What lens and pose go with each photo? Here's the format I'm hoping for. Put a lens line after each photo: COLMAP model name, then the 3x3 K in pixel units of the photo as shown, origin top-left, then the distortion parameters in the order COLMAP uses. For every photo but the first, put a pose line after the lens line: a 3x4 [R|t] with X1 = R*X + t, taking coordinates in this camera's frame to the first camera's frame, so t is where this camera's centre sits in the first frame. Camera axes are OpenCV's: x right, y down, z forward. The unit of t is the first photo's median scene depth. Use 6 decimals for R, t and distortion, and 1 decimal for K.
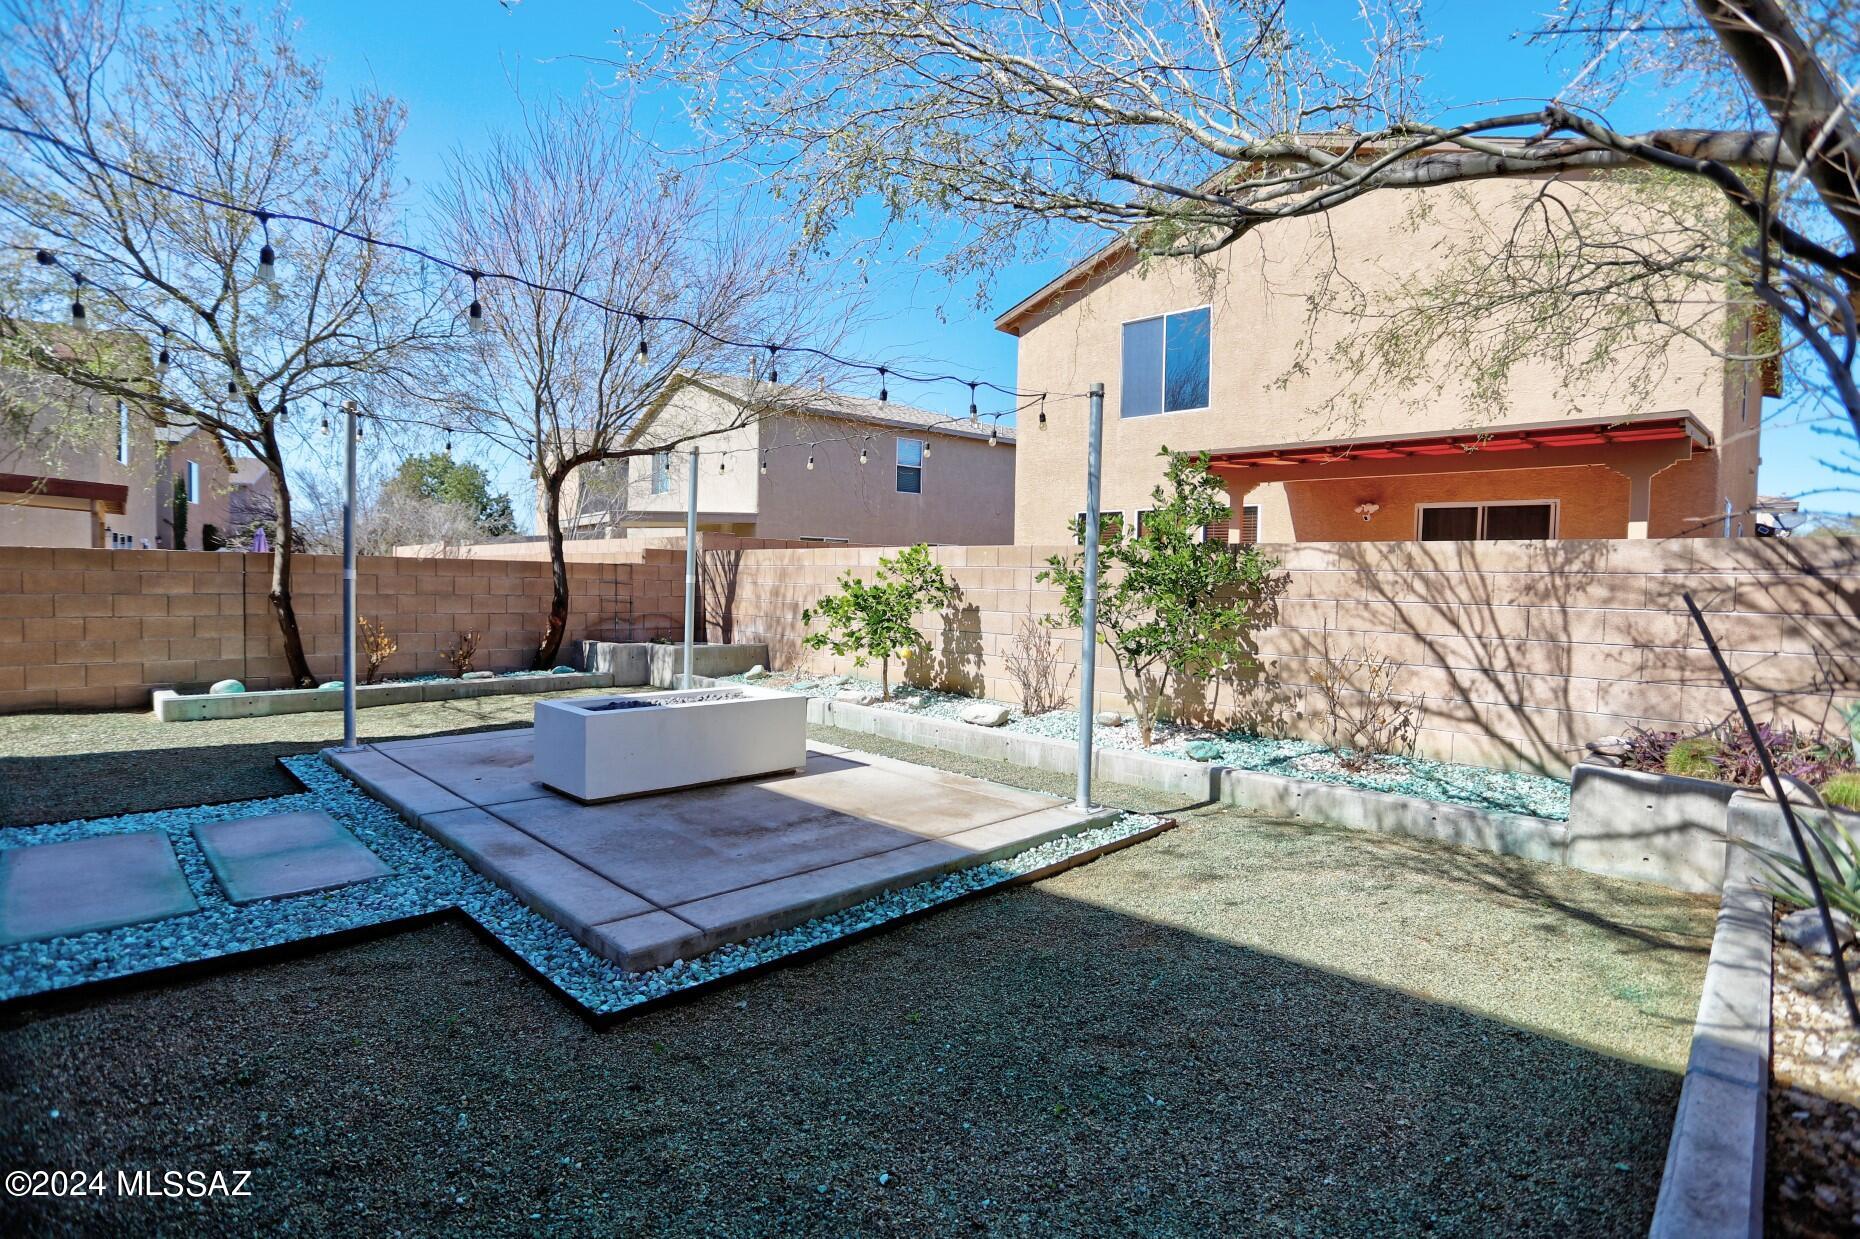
lens RADIAL K [[909.9, 0, 922.9], [0, 909.9, 614.2], [0, 0, 1]] dist [-0.053211, 0.014250]
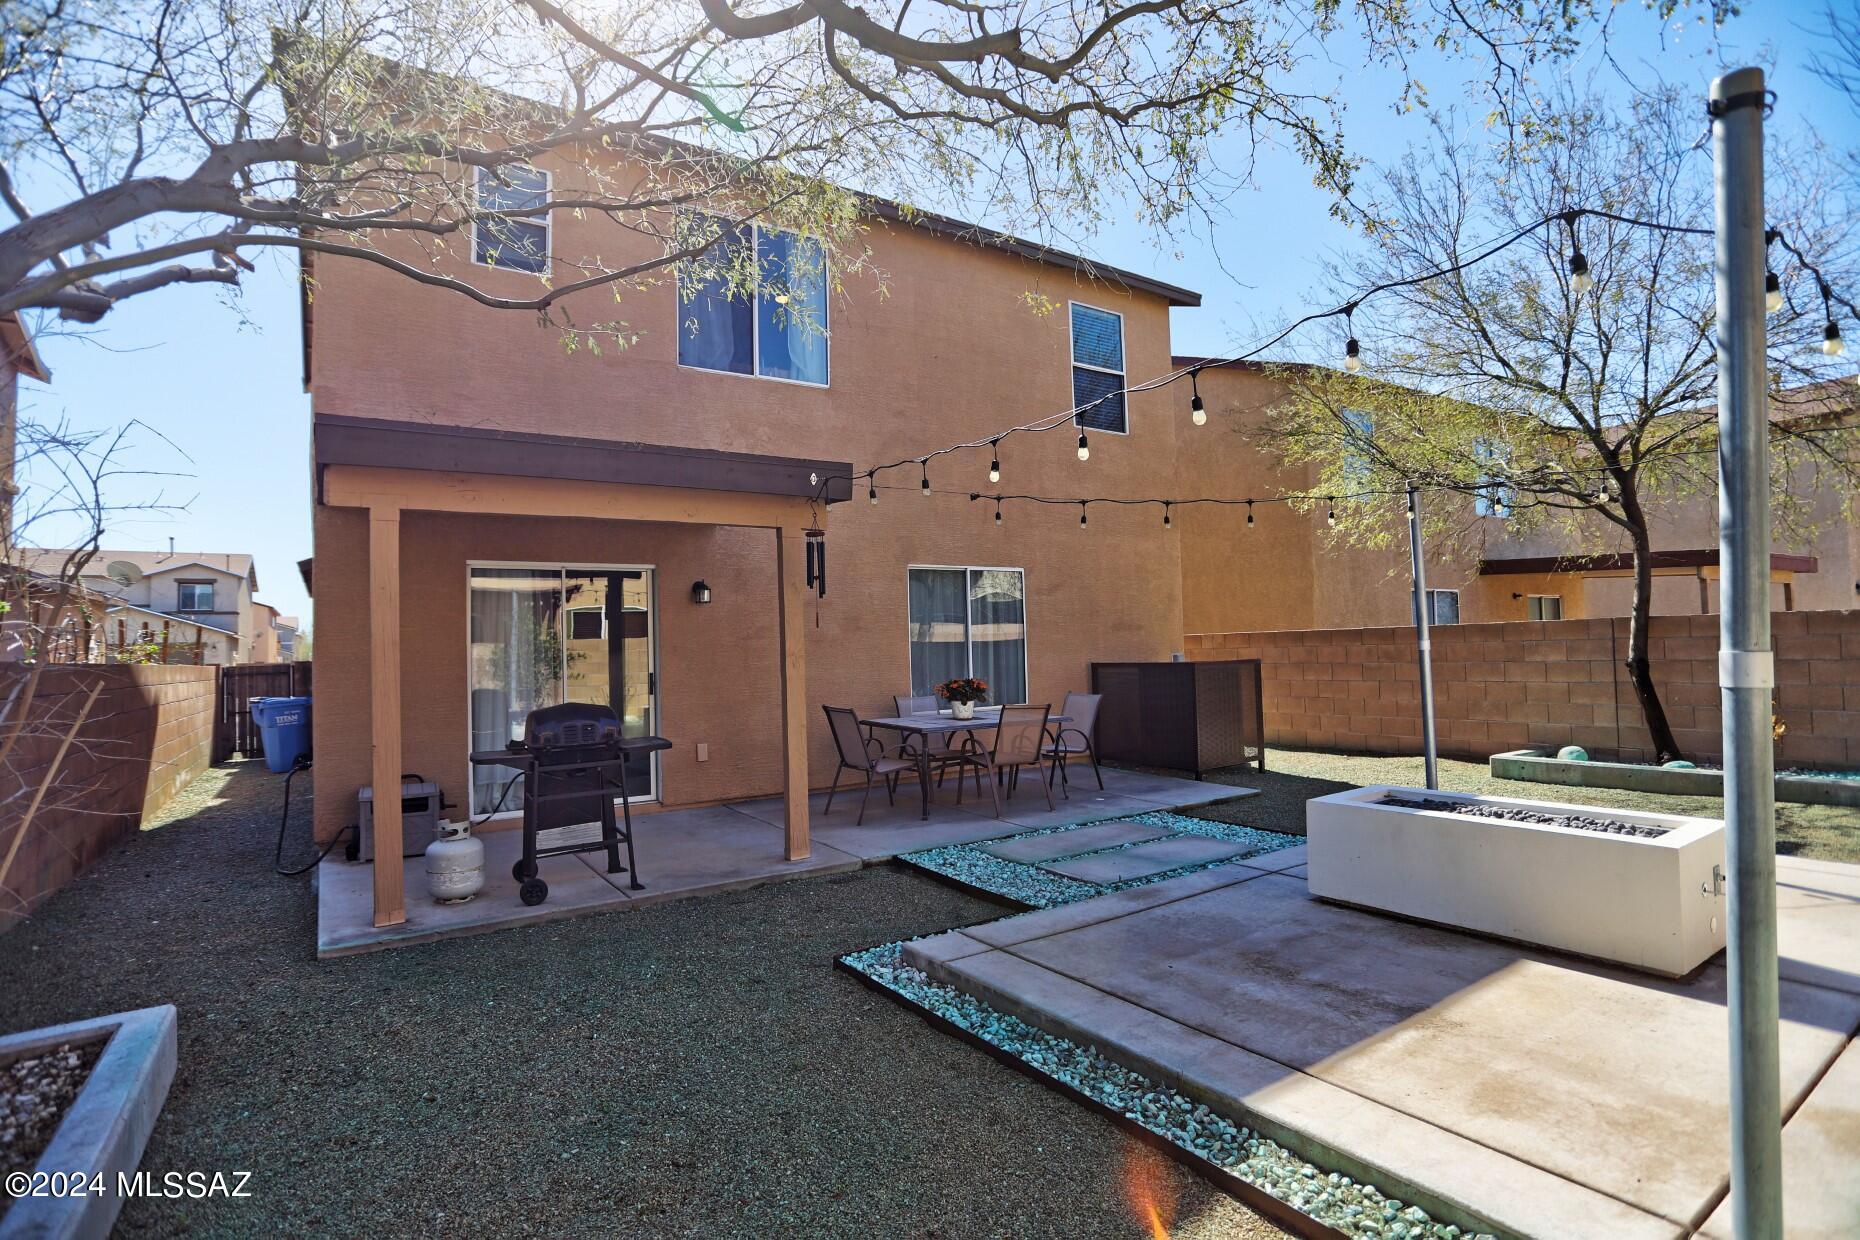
lens RADIAL K [[909.9, 0, 927.0], [0, 909.9, 614.2], [0, 0, 1]] dist [-0.053211, 0.014250]
pose [[-0.193408, -0.054443, -0.979607, 0.685588], [-0.012799, 0.998514, -0.052966, -0.026013], [0.981035, 0.002294, -0.193817, 0.892064]]
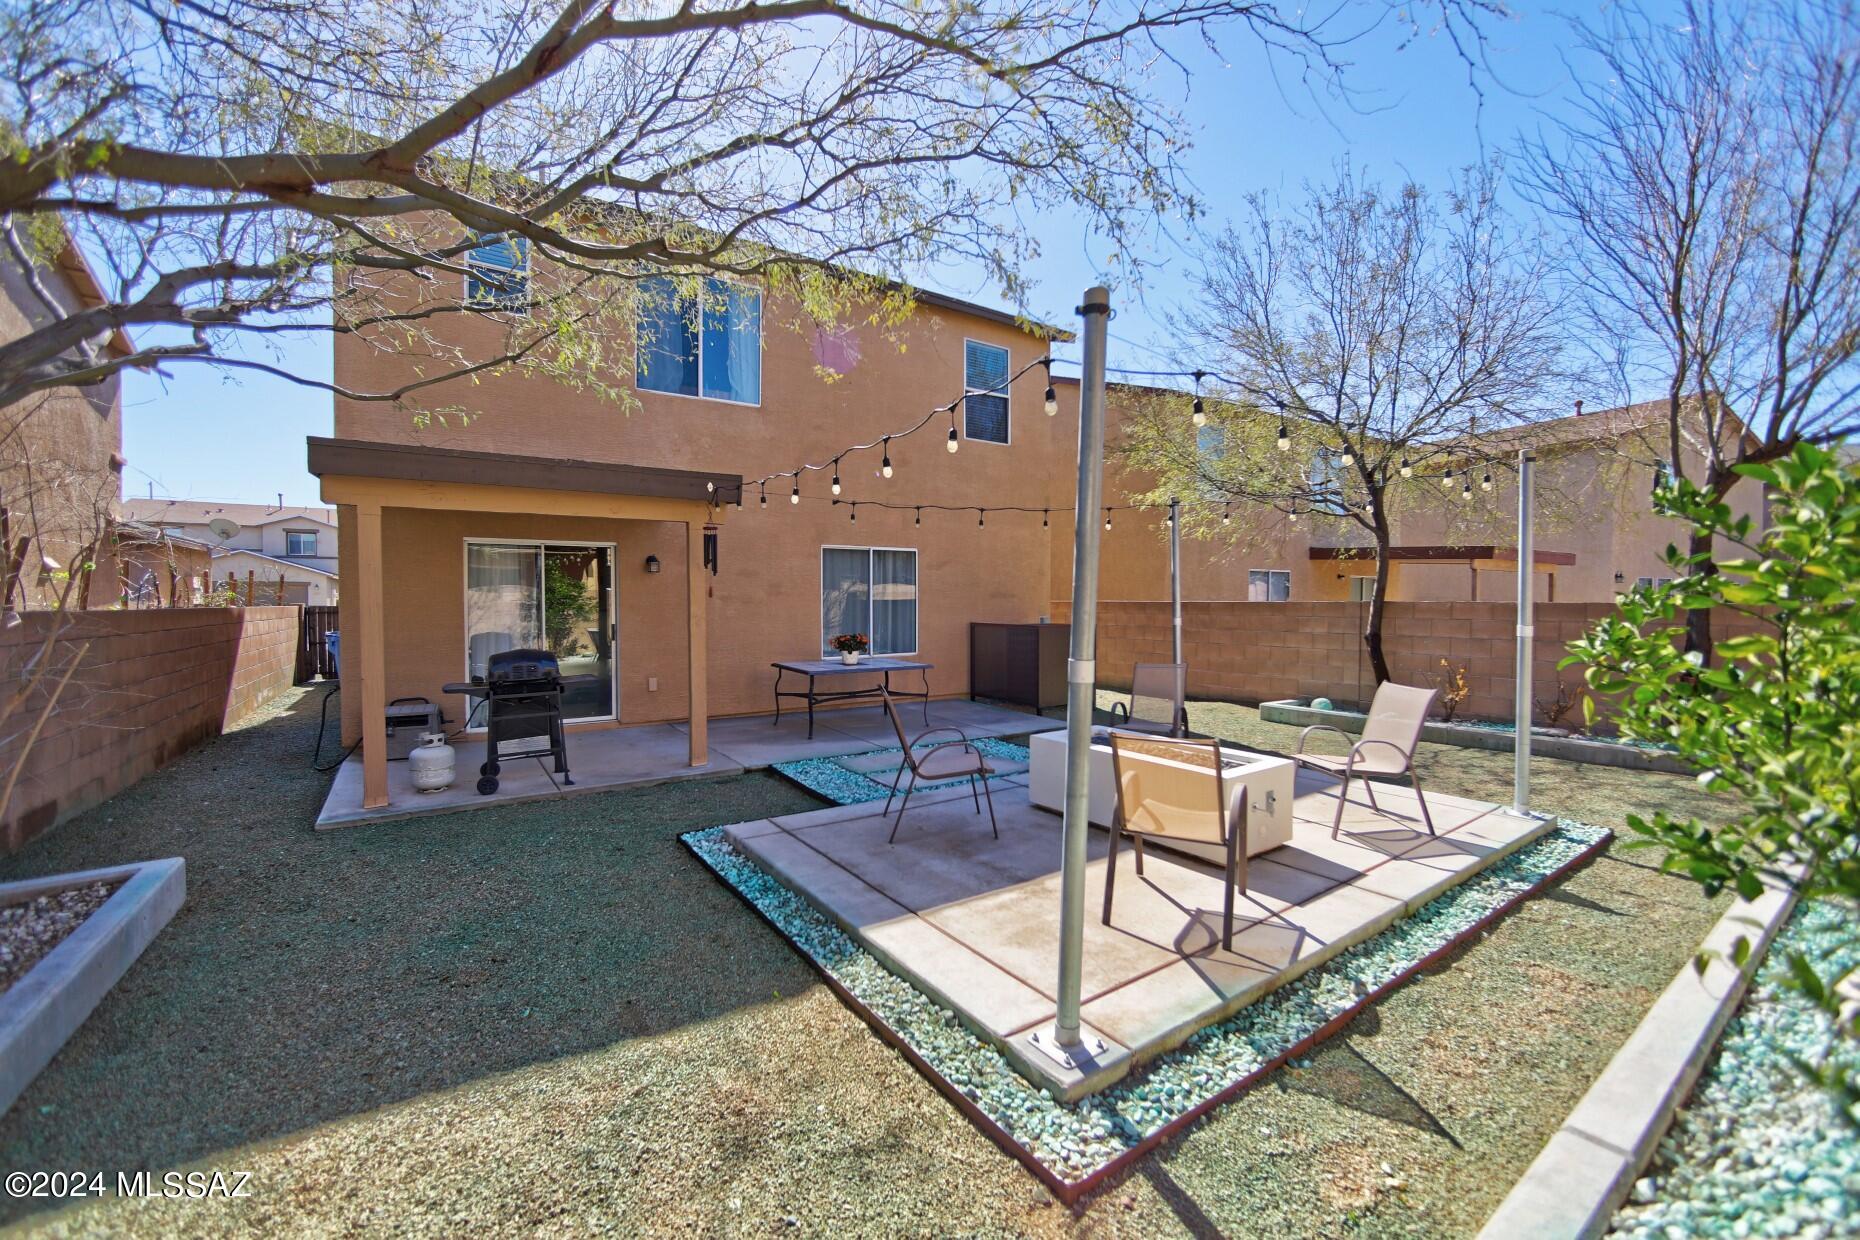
lens RADIAL K [[738.8, 0, 932.4], [0, 738.8, 618.2], [0, 0, 1]] dist [-0.030893, 0.009211]
pose [[-0.181689, 0.004915, -0.983344, 0.770084], [-0.039671, 0.999137, 0.012323, -0.069054], [0.982555, 0.041249, -0.181337, 1.172407]]
